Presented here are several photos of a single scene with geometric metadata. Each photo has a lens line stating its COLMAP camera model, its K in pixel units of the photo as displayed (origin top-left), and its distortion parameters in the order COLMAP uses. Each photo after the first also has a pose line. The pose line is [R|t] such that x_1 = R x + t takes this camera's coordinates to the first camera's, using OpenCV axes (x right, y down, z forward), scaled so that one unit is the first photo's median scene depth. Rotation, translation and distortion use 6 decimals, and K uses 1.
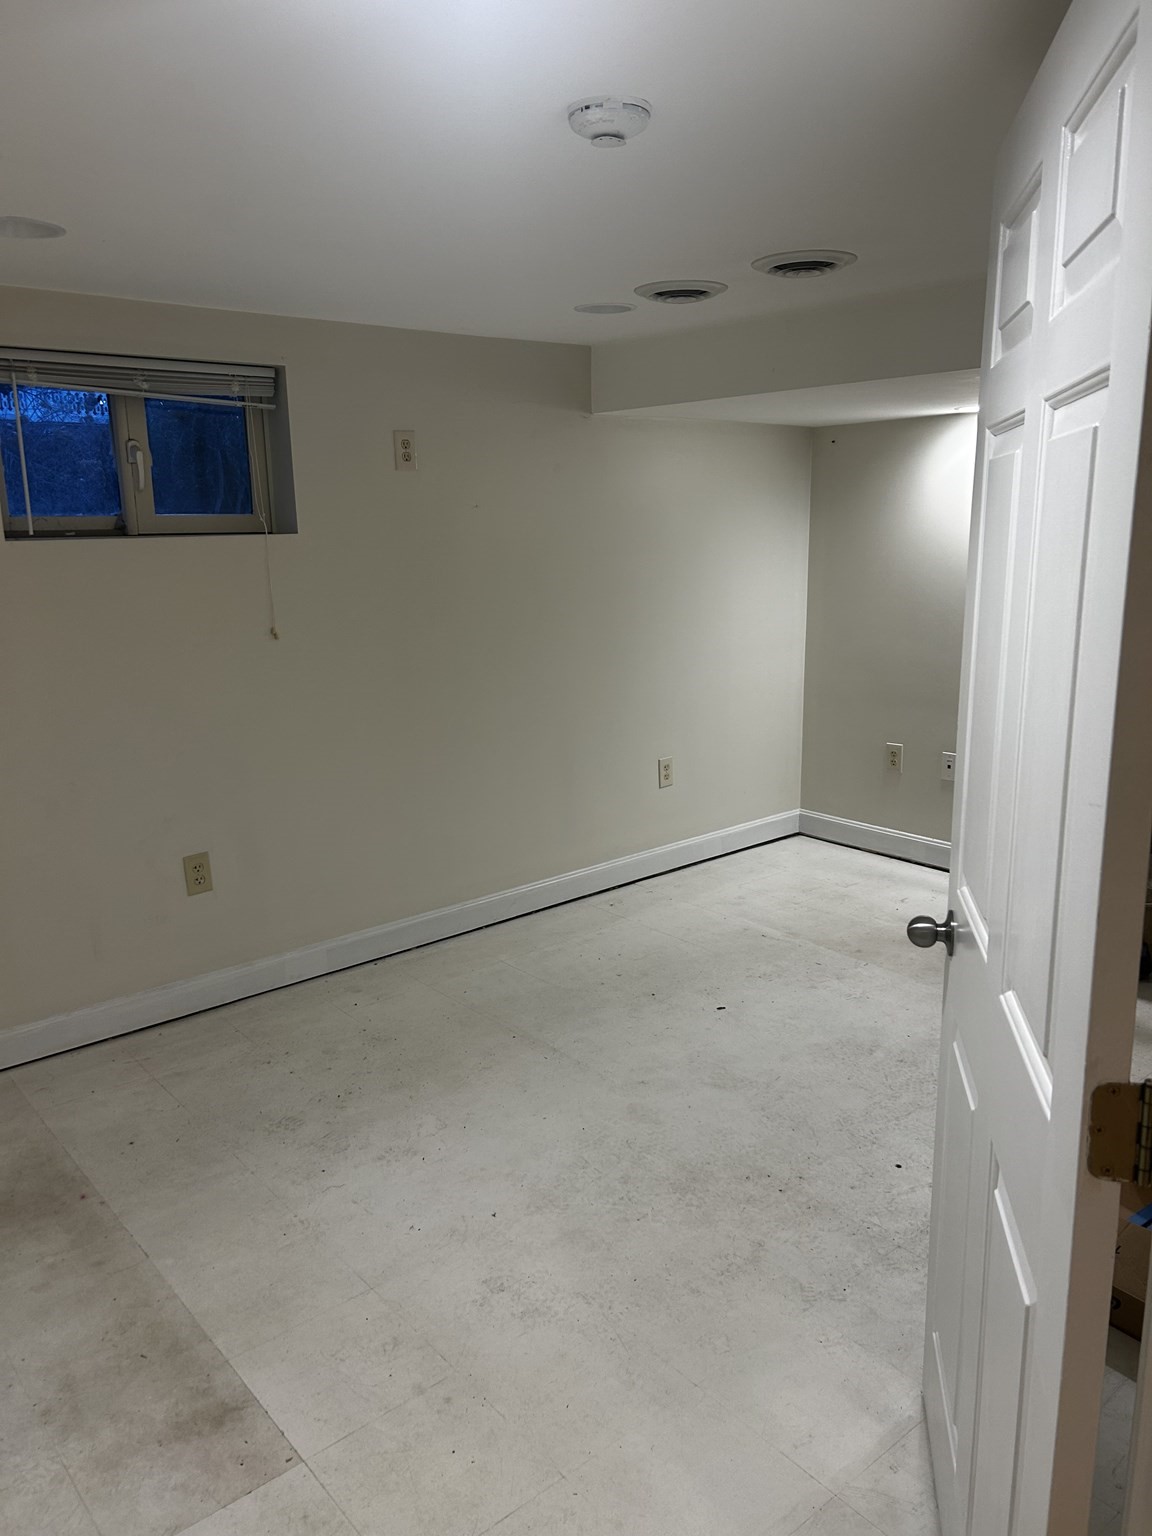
lens RADIAL K [[1142.3, 0, 576.0], [0, 1142.3, 768.0], [0, 0, 1]] dist [0.047312, -0.003572]
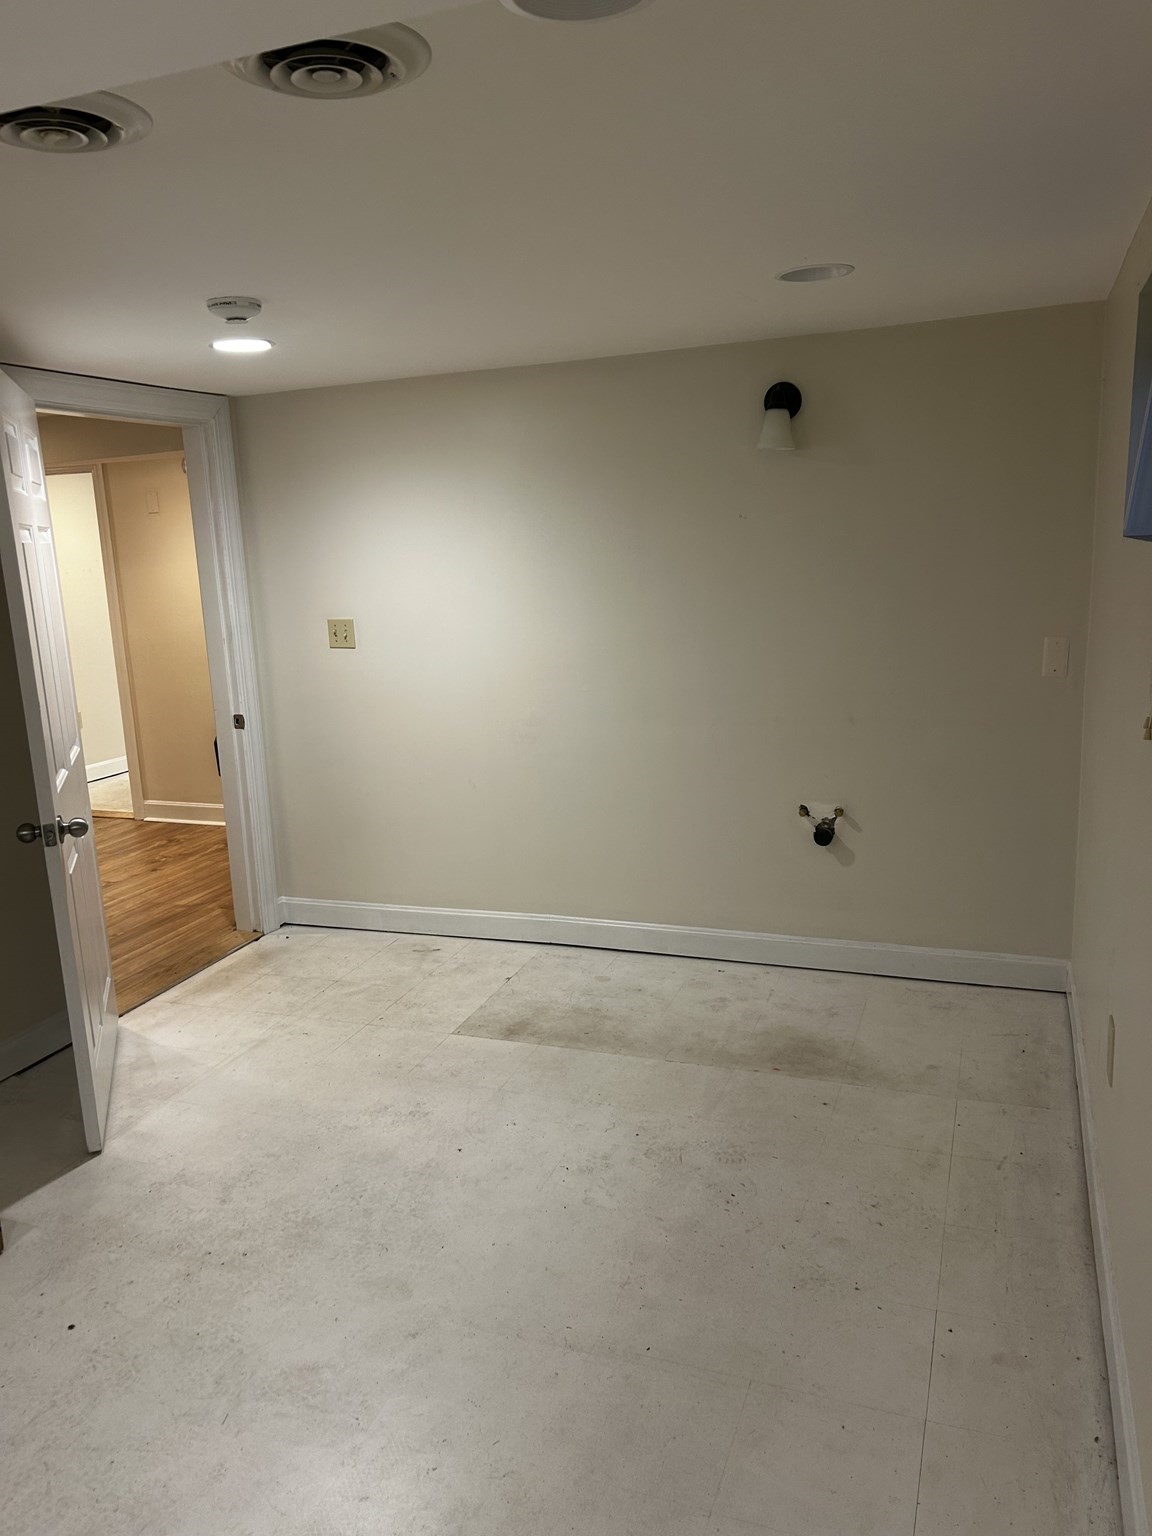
lens RADIAL K [[1142.3, 0, 576.0], [0, 1142.3, 768.0], [0, 0, 1]] dist [0.047312, -0.003572]
pose [[-0.863570, 0.160479, -0.478010, 0.312122], [-0.047129, 0.918162, 0.393391, -0.417918], [0.502021, 0.362249, -0.785334, 1.779537]]
